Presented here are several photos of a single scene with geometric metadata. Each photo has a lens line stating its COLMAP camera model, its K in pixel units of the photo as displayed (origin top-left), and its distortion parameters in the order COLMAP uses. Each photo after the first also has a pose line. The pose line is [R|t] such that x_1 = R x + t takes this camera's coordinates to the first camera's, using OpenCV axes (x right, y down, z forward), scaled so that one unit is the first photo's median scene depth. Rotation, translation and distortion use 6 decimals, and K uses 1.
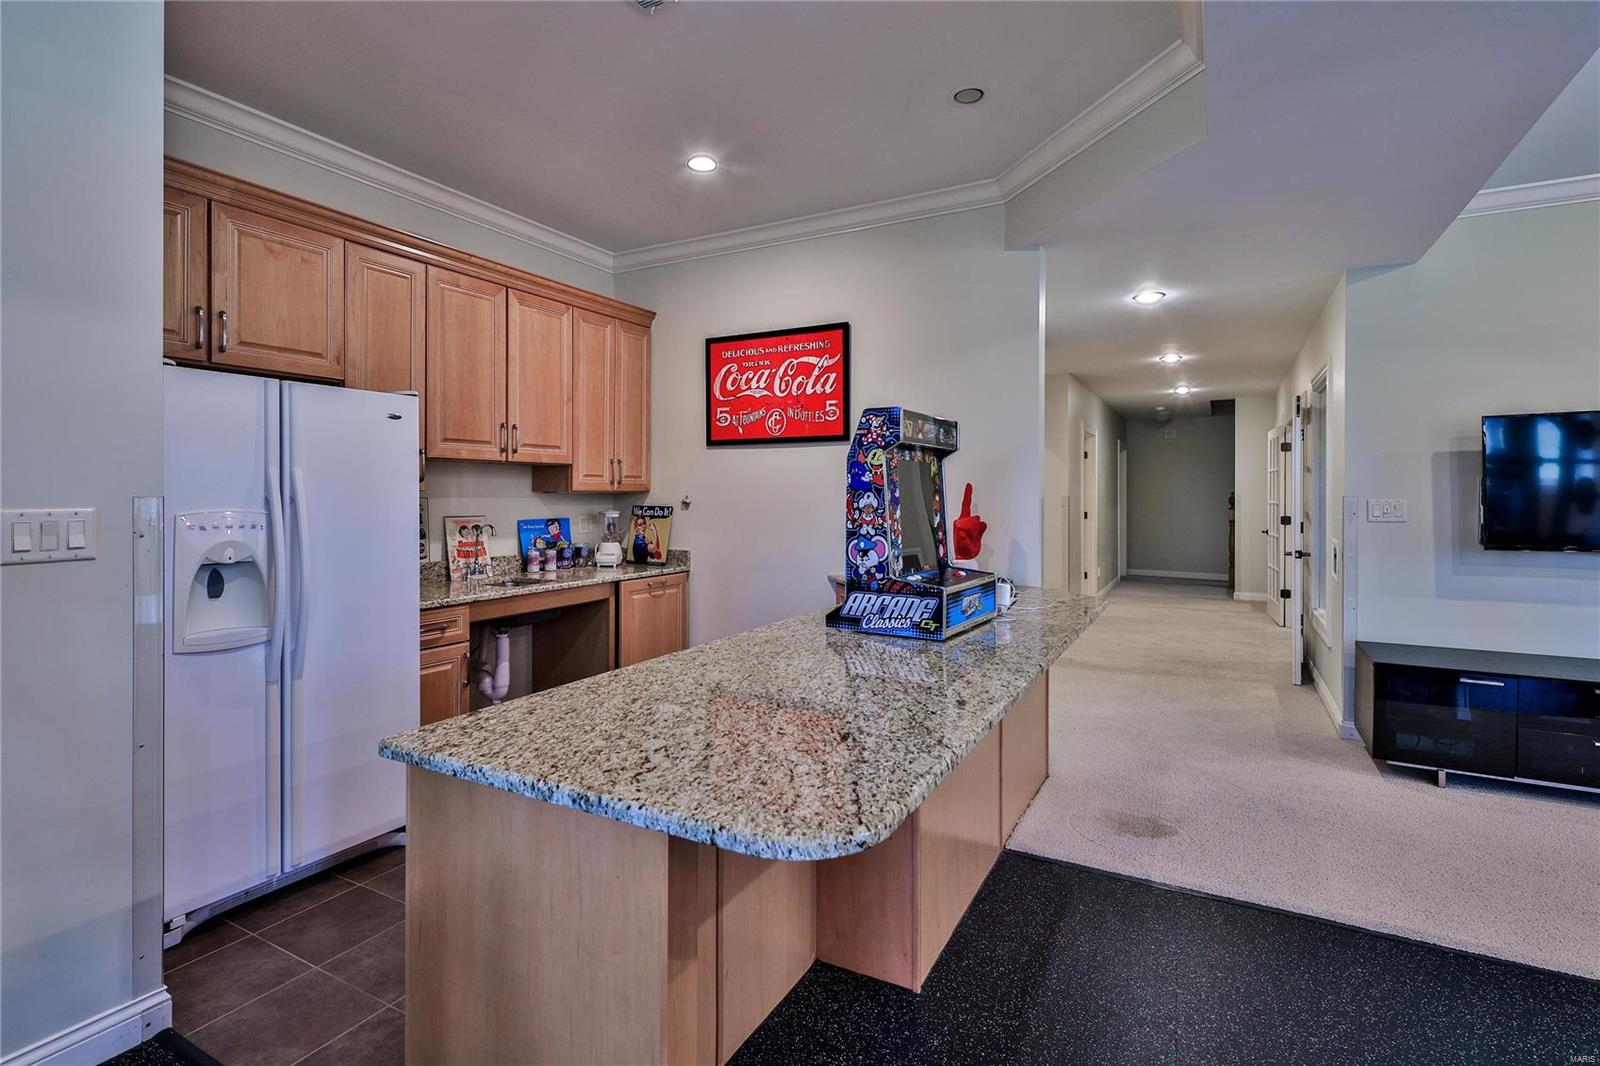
lens RADIAL K [[774.9, 0, 791.8], [0, 774.9, 492.5], [0, 0, 1]] dist [0.000574, -0.000001]
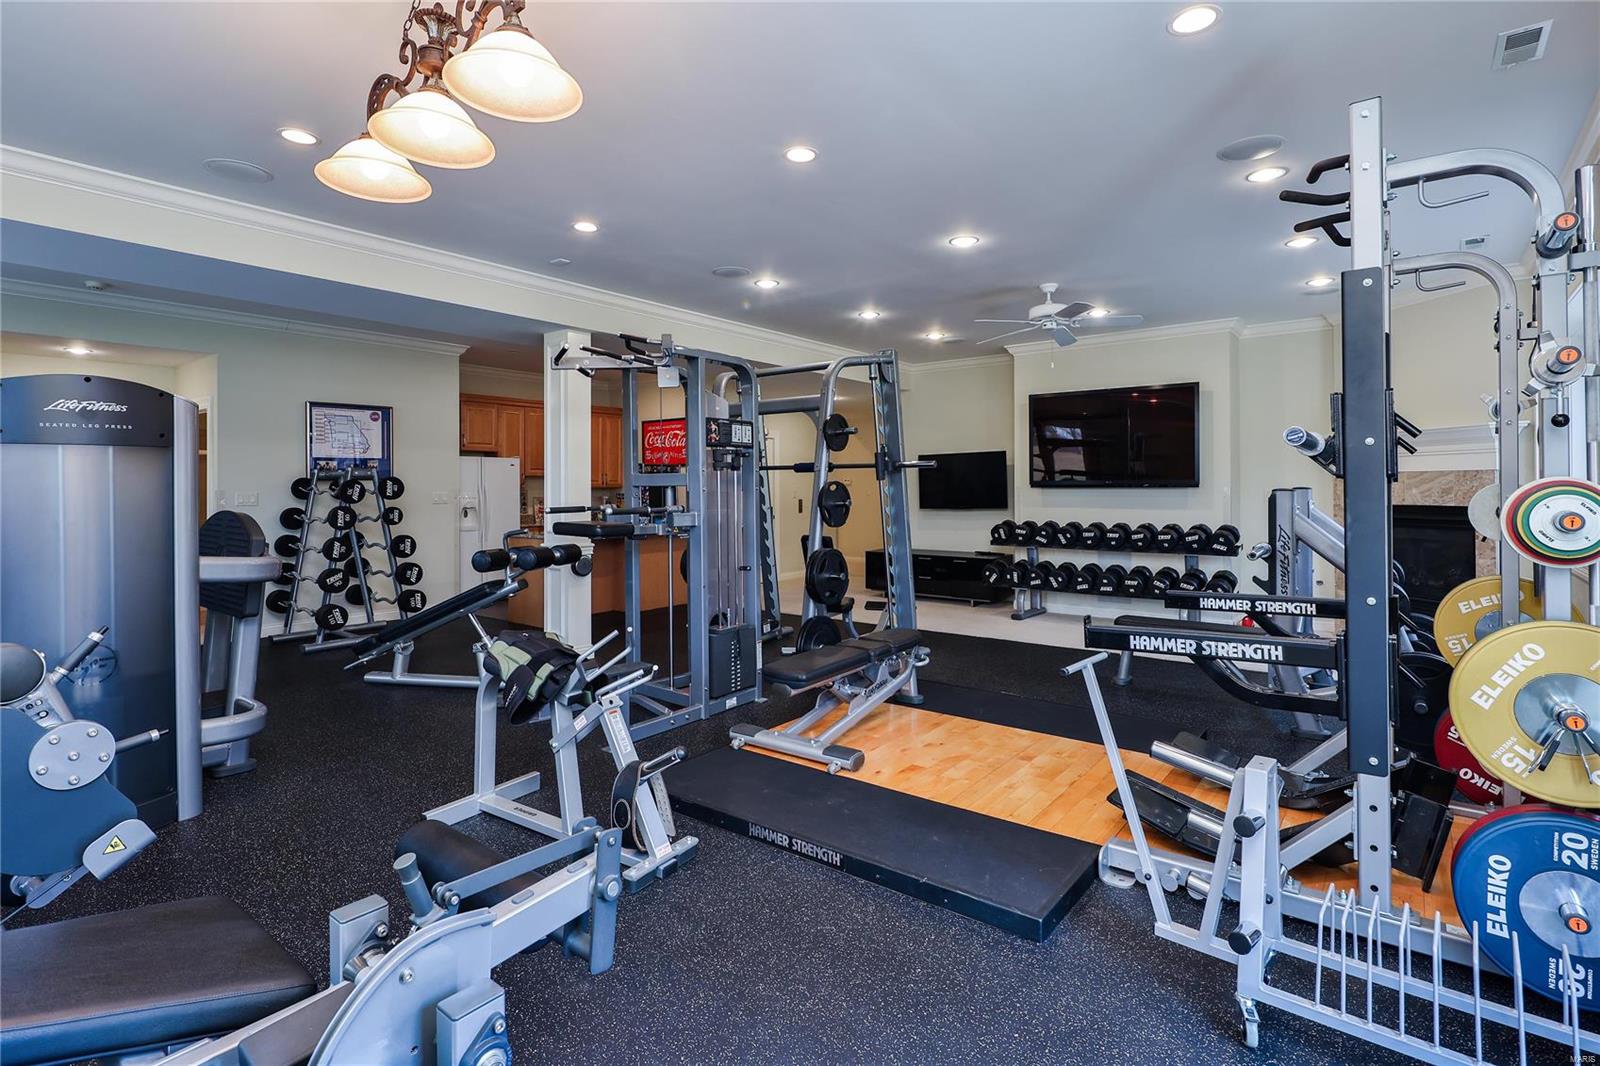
lens RADIAL K [[774.9, 0, 791.8], [0, 774.9, 492.5], [0, 0, 1]] dist [0.000574, -0.000001]
pose [[0.990999, 0.002320, -0.133850, 1.011404], [-0.000722, 0.999928, 0.011988, -0.020139], [0.133868, -0.011783, 0.990929, -1.926300]]
